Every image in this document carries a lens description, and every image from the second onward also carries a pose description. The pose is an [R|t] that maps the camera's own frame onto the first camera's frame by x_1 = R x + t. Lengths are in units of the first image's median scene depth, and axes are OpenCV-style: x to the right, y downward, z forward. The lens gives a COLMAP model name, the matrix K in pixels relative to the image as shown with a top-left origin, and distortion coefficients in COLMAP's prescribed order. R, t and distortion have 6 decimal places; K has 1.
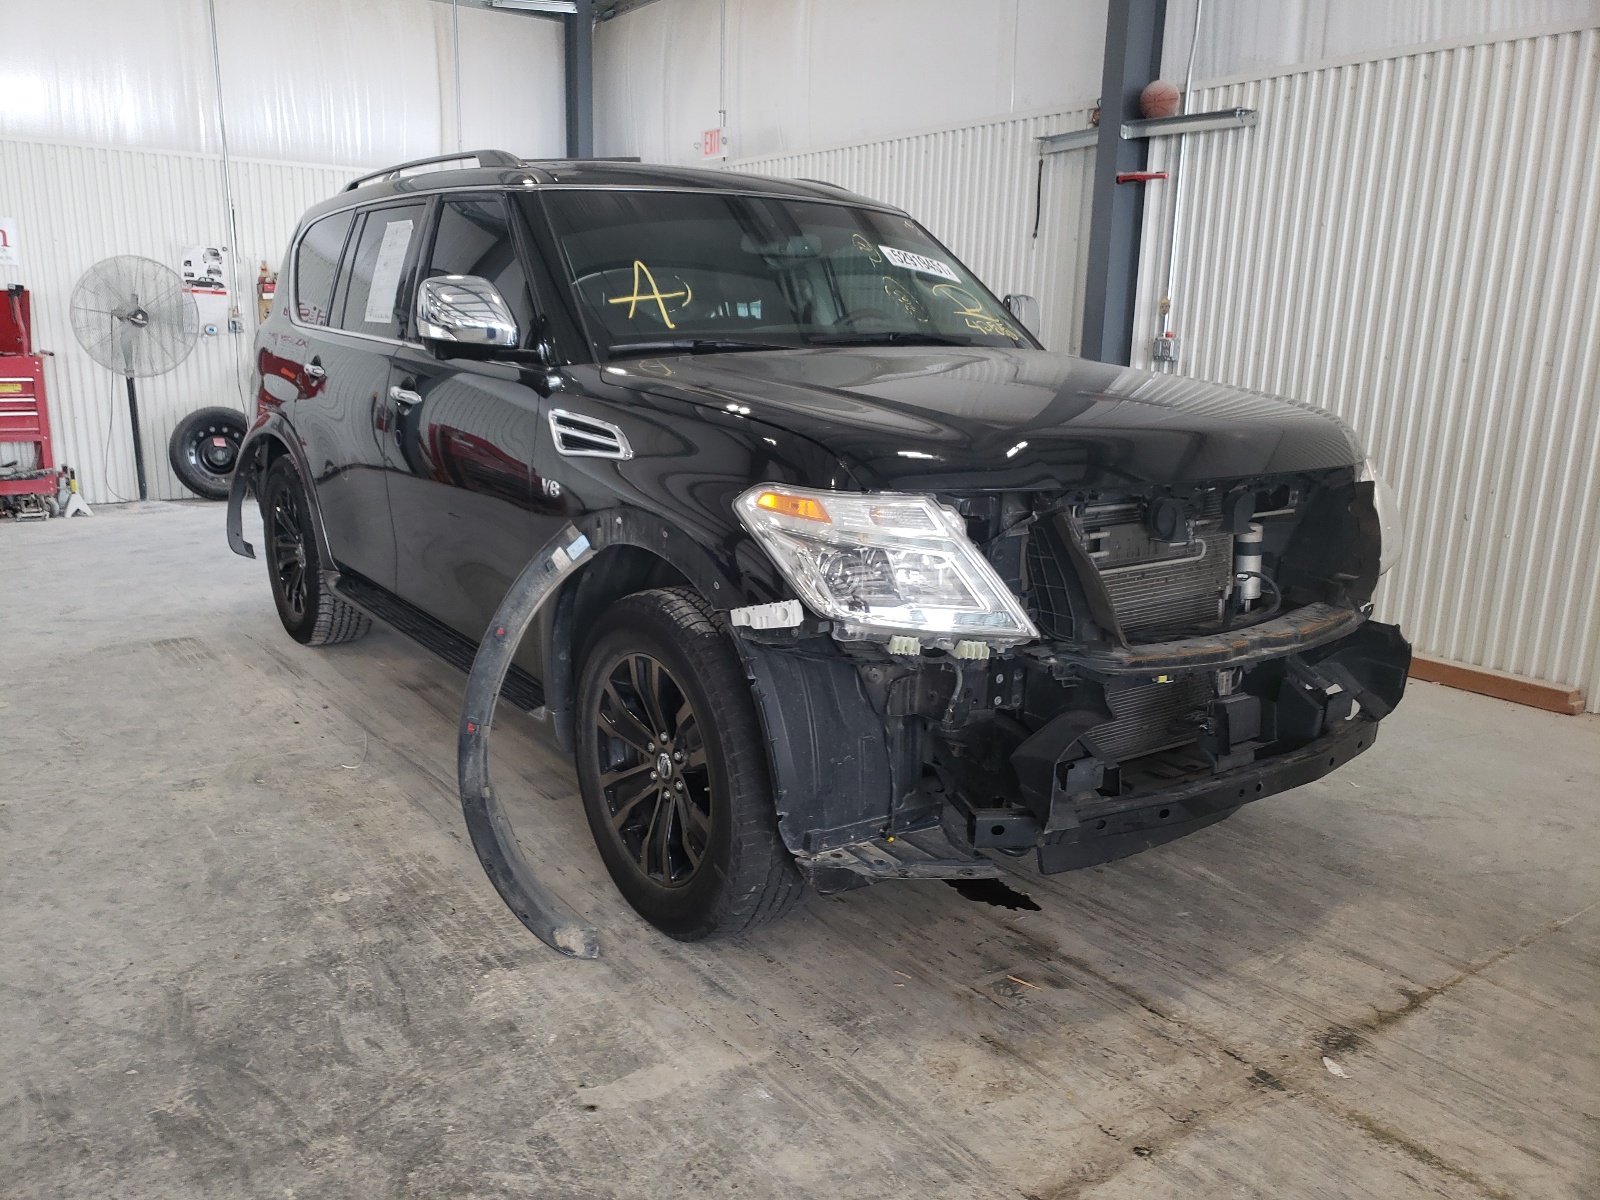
lens RADIAL K [[1246.6, 0, 776.4], [0, 1246.6, 623.3], [0, 0, 1]] dist [0.010417, 0.017141]
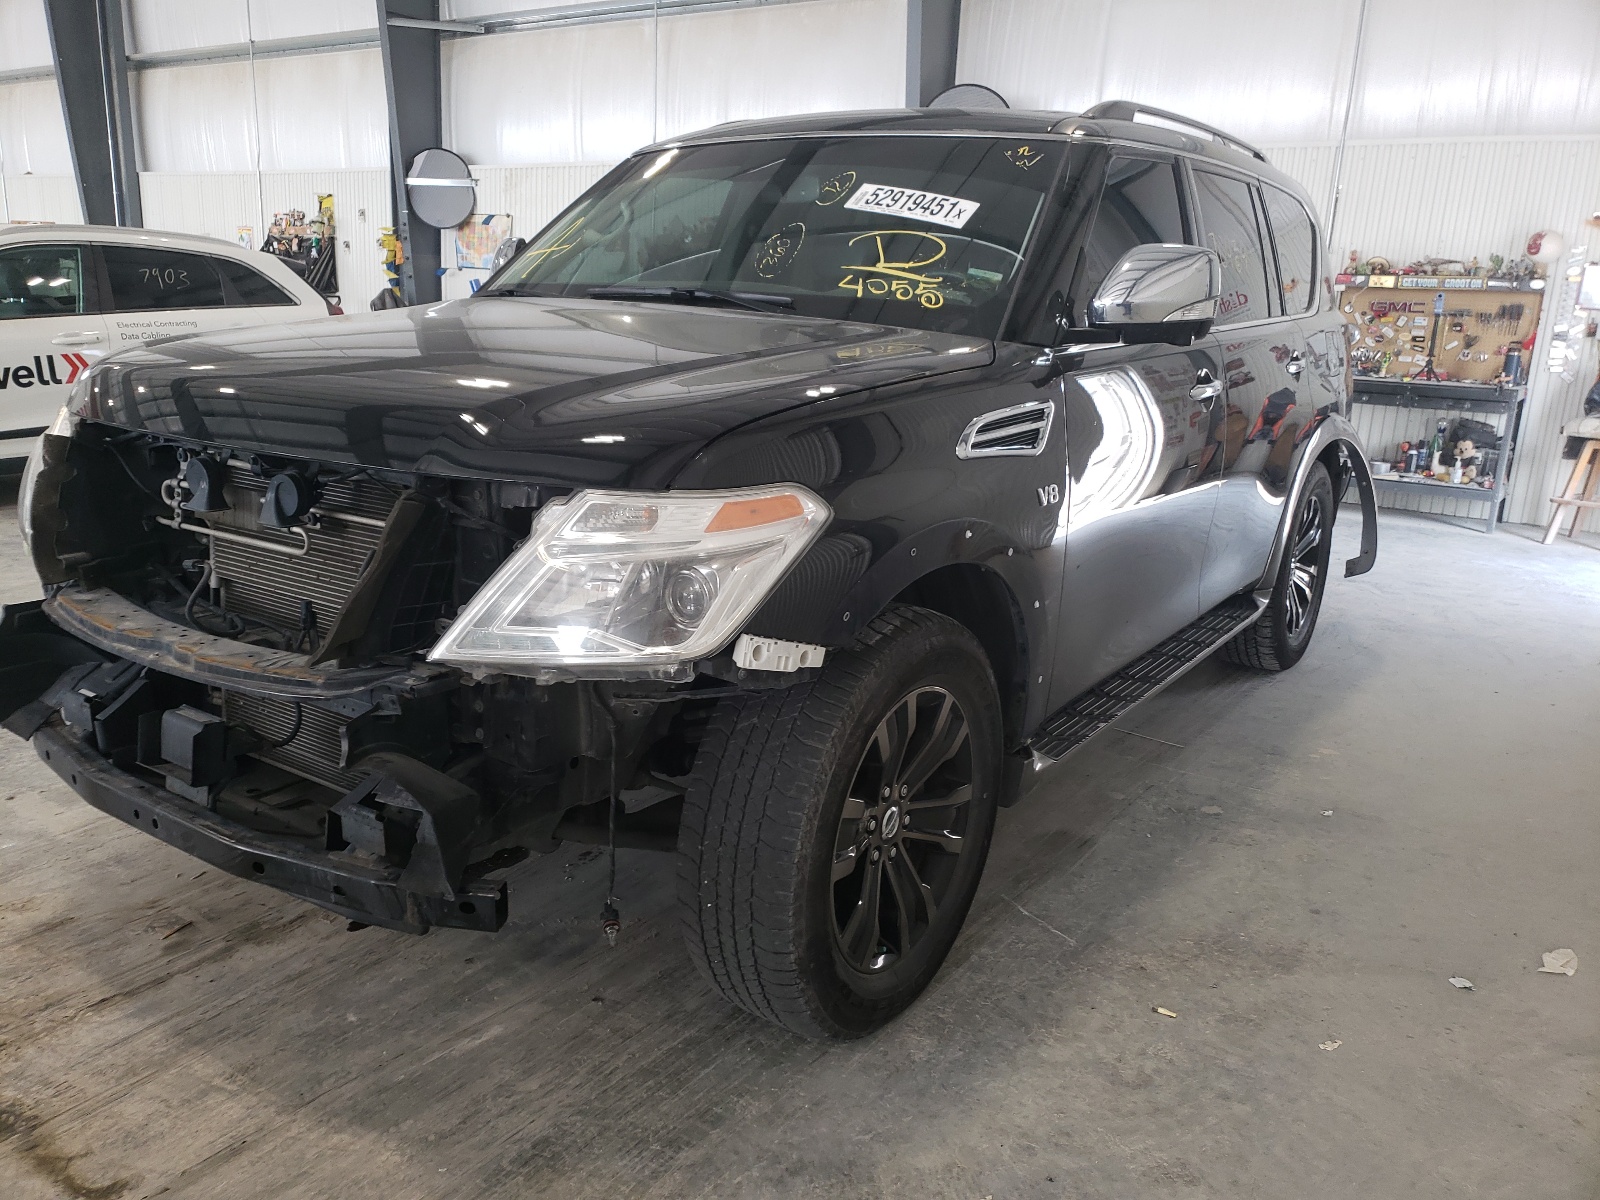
lens RADIAL K [[1246.6, 0, 776.4], [0, 1246.6, 623.3], [0, 0, 1]] dist [0.010417, 0.017141]
pose [[0.344024, 0.237856, -0.908335, 1.042193], [-0.250274, 0.955615, 0.155448, -0.184616], [0.904992, 0.173854, 0.388284, 0.876313]]
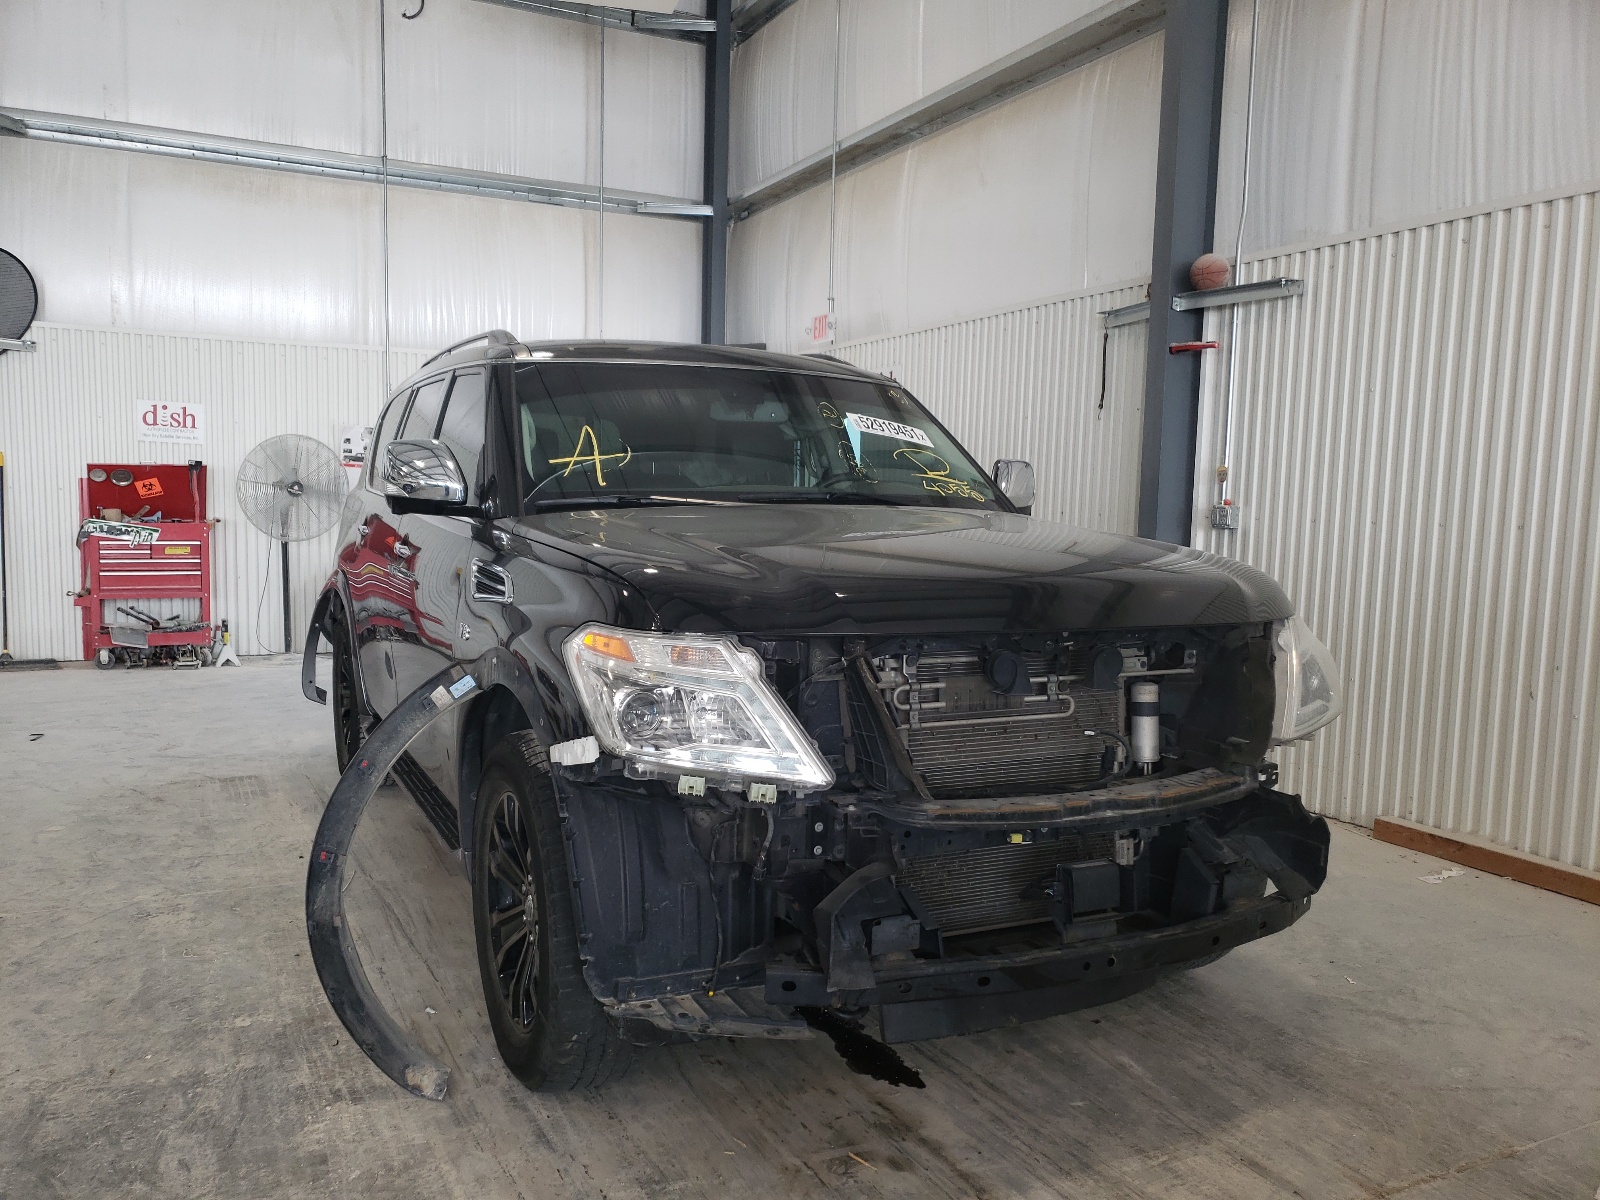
lens RADIAL K [[1246.6, 0, 776.4], [0, 1246.6, 623.3], [0, 0, 1]] dist [0.010417, 0.017141]
pose [[0.986690, 0.018025, -0.161611, 0.243844], [-0.040191, 0.990036, -0.134957, 0.014946], [0.157568, 0.139656, 0.977583, 0.014253]]
